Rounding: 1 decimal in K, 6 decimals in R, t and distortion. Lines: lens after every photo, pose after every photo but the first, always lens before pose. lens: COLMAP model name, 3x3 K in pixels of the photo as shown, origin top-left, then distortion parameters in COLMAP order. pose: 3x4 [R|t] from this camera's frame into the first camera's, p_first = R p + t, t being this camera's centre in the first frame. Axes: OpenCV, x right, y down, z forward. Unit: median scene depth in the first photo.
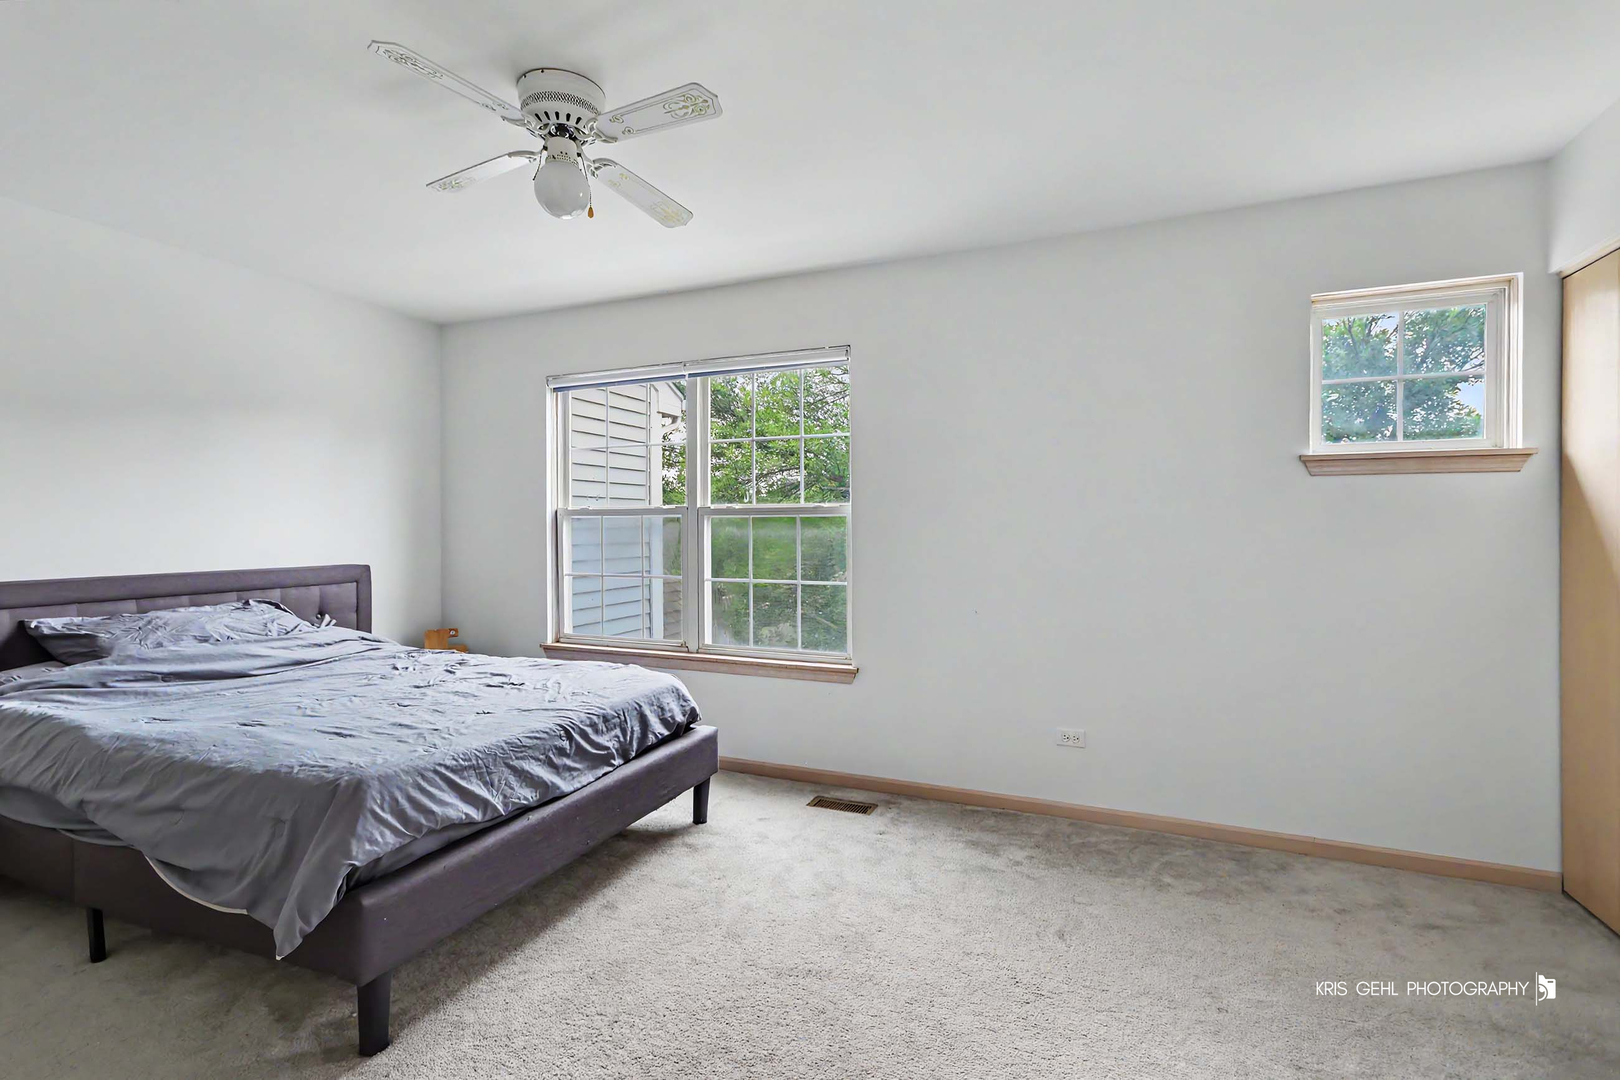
lens RADIAL K [[754.2, 0, 816.8], [0, 754.2, 532.4], [0, 0, 1]] dist [0.003021, 0.000803]
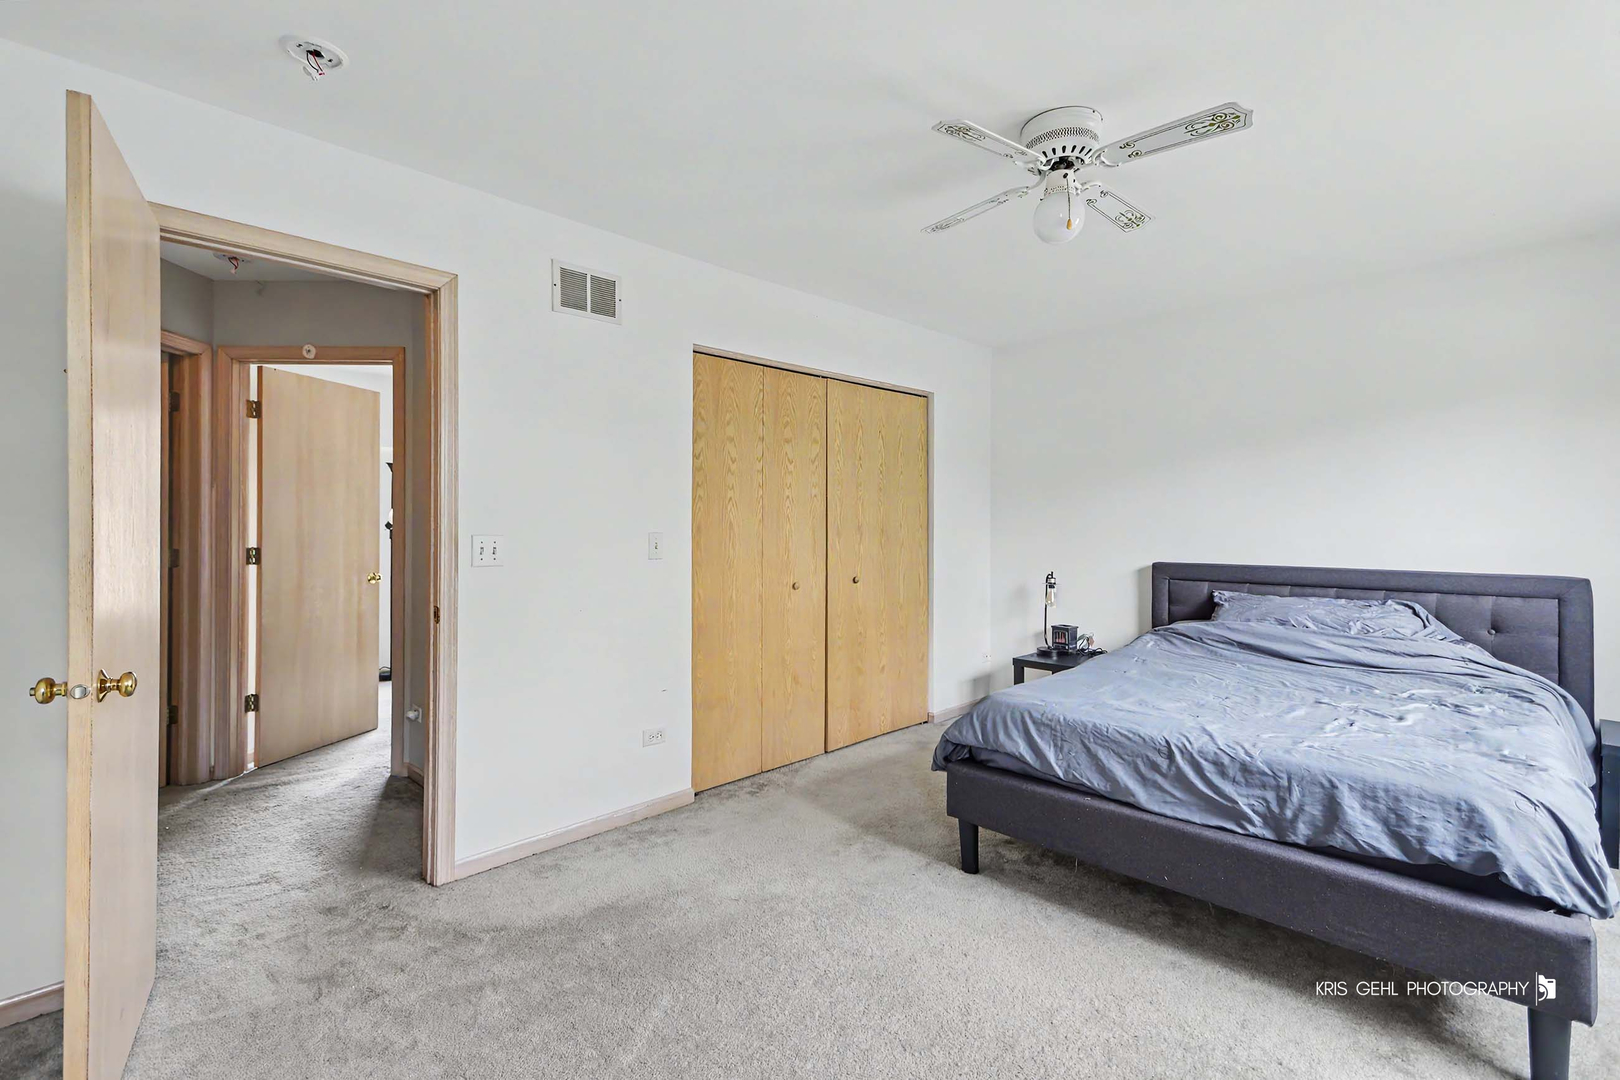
lens RADIAL K [[754.2, 0, 816.2], [0, 754.2, 532.0], [0, 0, 1]] dist [0.003021, 0.000803]
pose [[-0.382211, 0.007345, -0.924046, 0.627479], [-0.008486, 0.999898, 0.011457, -0.010669], [0.924036, 0.012221, -0.382110, 0.863389]]
